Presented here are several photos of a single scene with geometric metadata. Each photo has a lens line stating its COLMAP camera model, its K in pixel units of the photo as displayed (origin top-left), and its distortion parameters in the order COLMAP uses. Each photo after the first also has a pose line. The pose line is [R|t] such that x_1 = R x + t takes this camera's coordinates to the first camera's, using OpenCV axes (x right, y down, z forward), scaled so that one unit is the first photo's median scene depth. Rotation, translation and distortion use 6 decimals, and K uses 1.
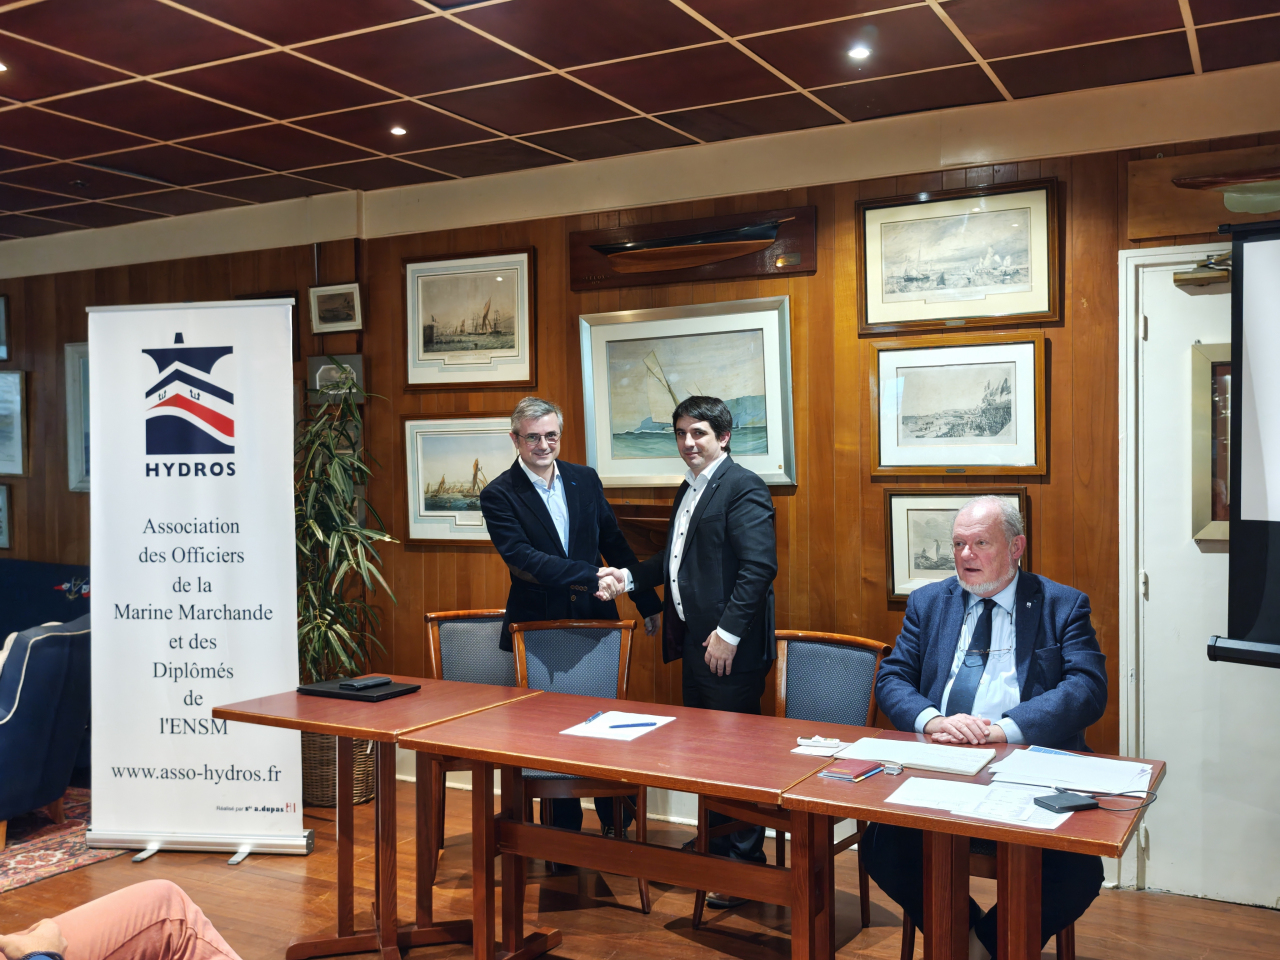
lens RADIAL K [[1205.0, 0, 641.3], [0, 1205.0, 478.0], [0, 0, 1]] dist [0.012836, 0.000000]
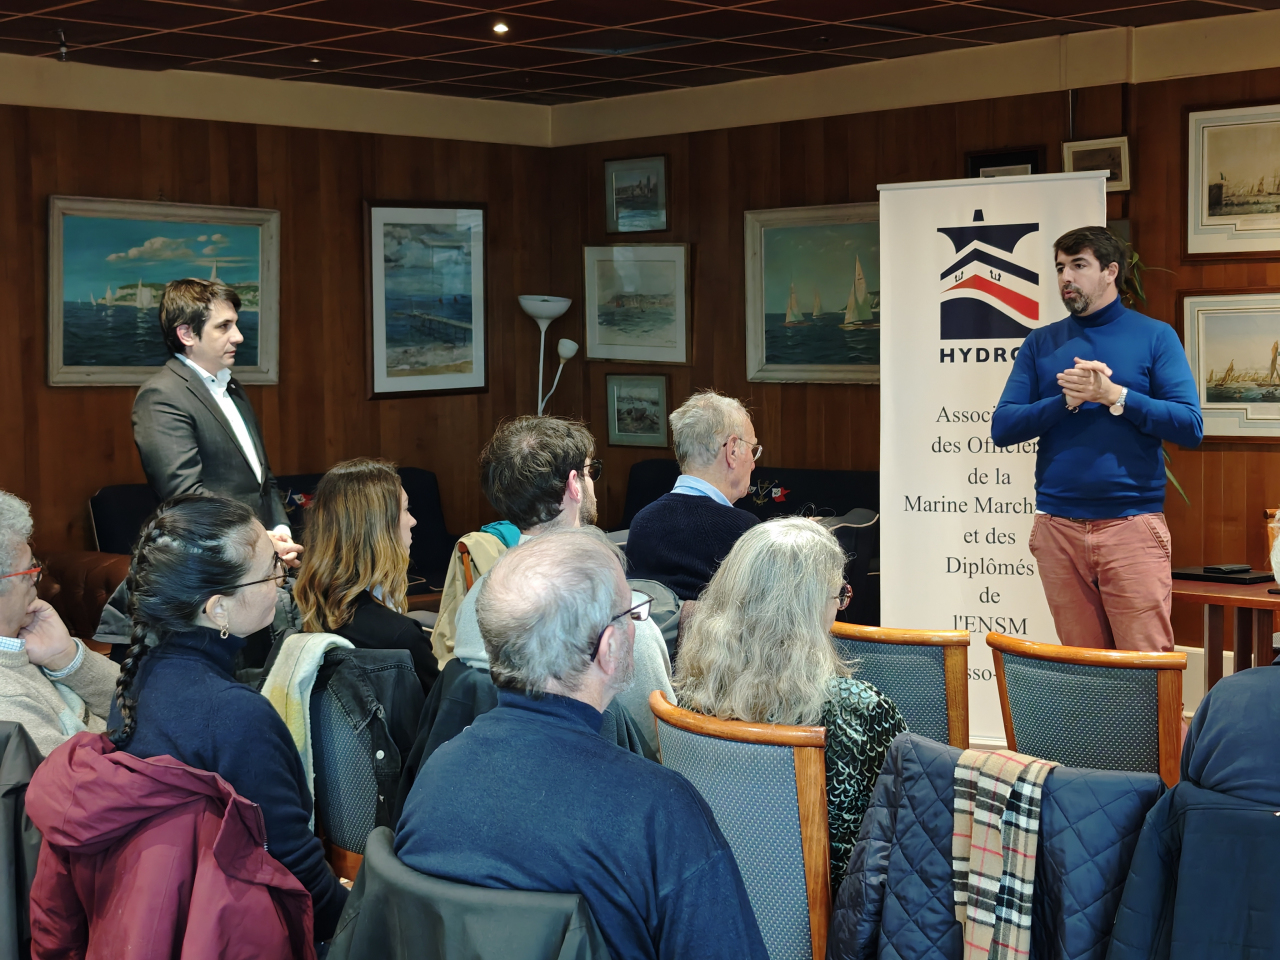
lens RADIAL K [[2090.4, 0, 644.4], [0, 2090.4, 483.7], [0, 0, 1]] dist [0.075375, 0.000000]
pose [[0.957771, 0.014858, -0.287148, -0.158516], [0.000446, 0.998586, 0.053158, 0.006459], [0.287532, -0.051042, 0.956410, -0.654946]]
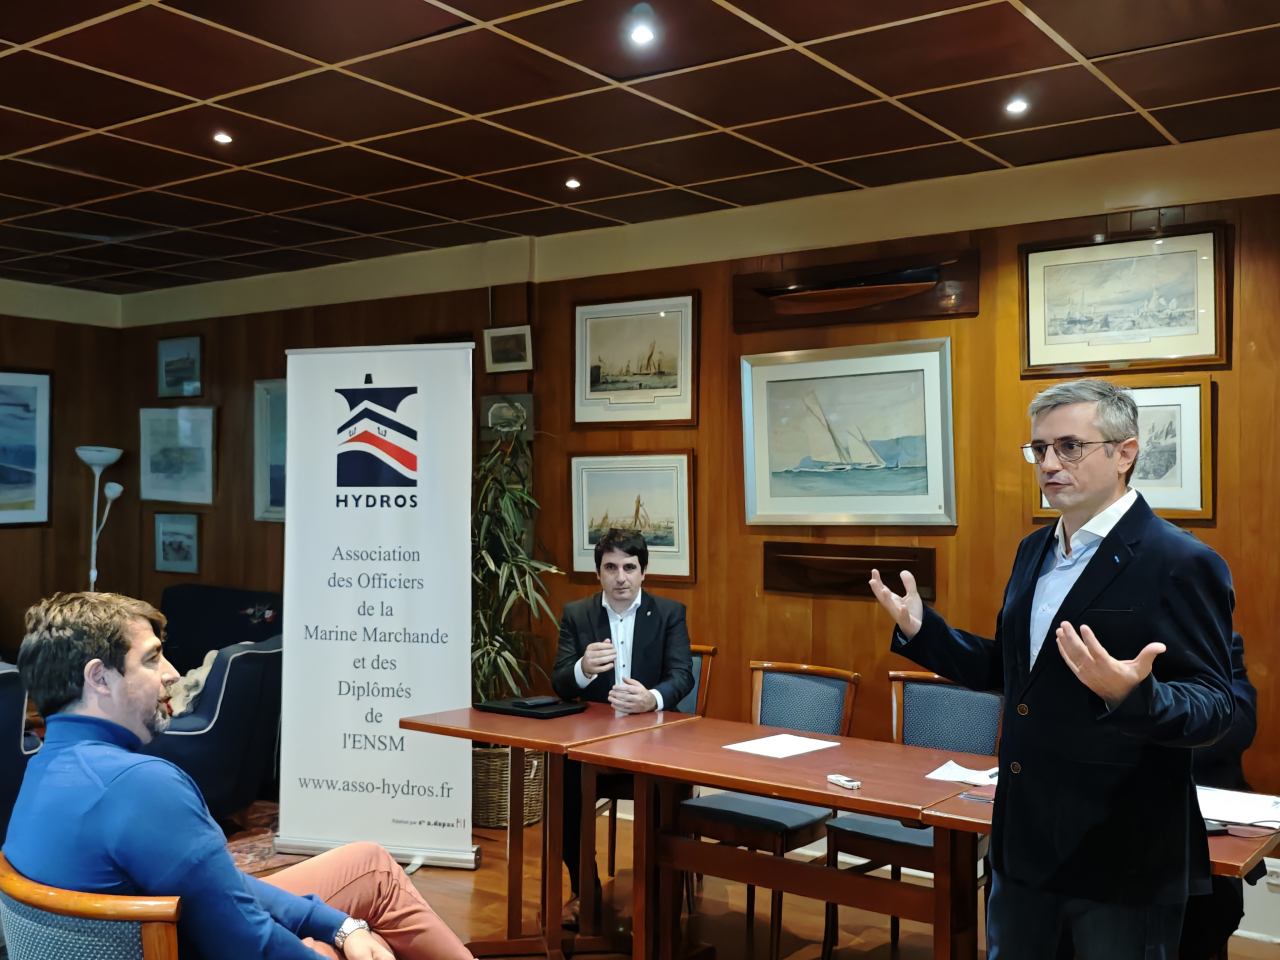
lens RADIAL K [[1289.7, 0, 642.9], [0, 1289.7, 481.4], [0, 0, 1]] dist [0.046608, 0.000000]
pose [[0.991775, 0.012584, -0.127376, 0.007441], [-0.016128, 0.999510, -0.026829, 0.002495], [0.126976, 0.028663, 0.991492, -0.108645]]
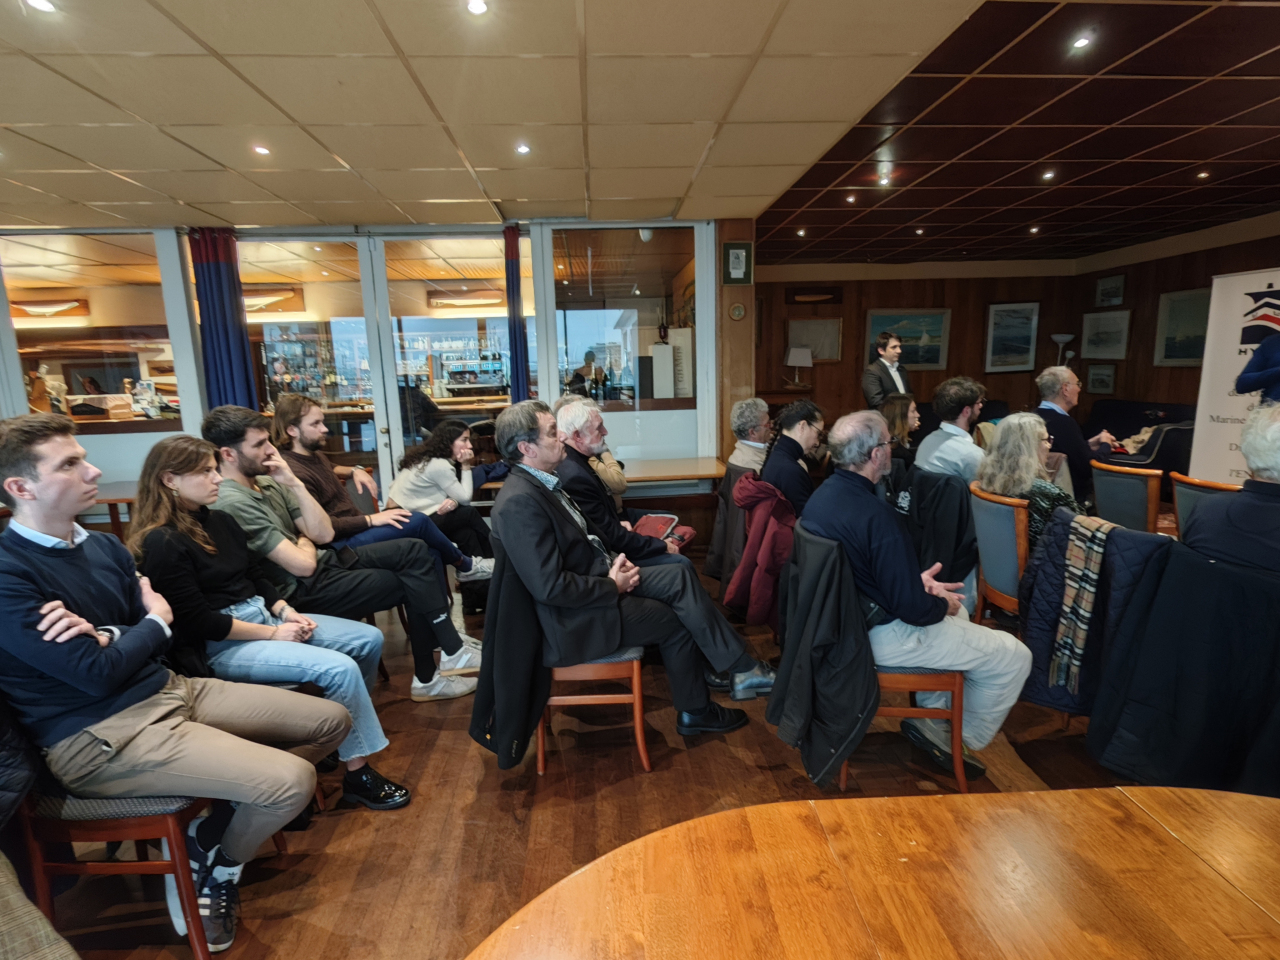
lens RADIAL K [[631.6, 0, 633.0], [0, 631.6, 482.1], [0, 0, 1]] dist [-0.016789, 0.004694]
pose [[0.534399, 0.137012, -0.834053, -0.032781], [0.011310, 0.985527, 0.169141, 0.021136], [0.845156, -0.099823, 0.525115, -0.502605]]
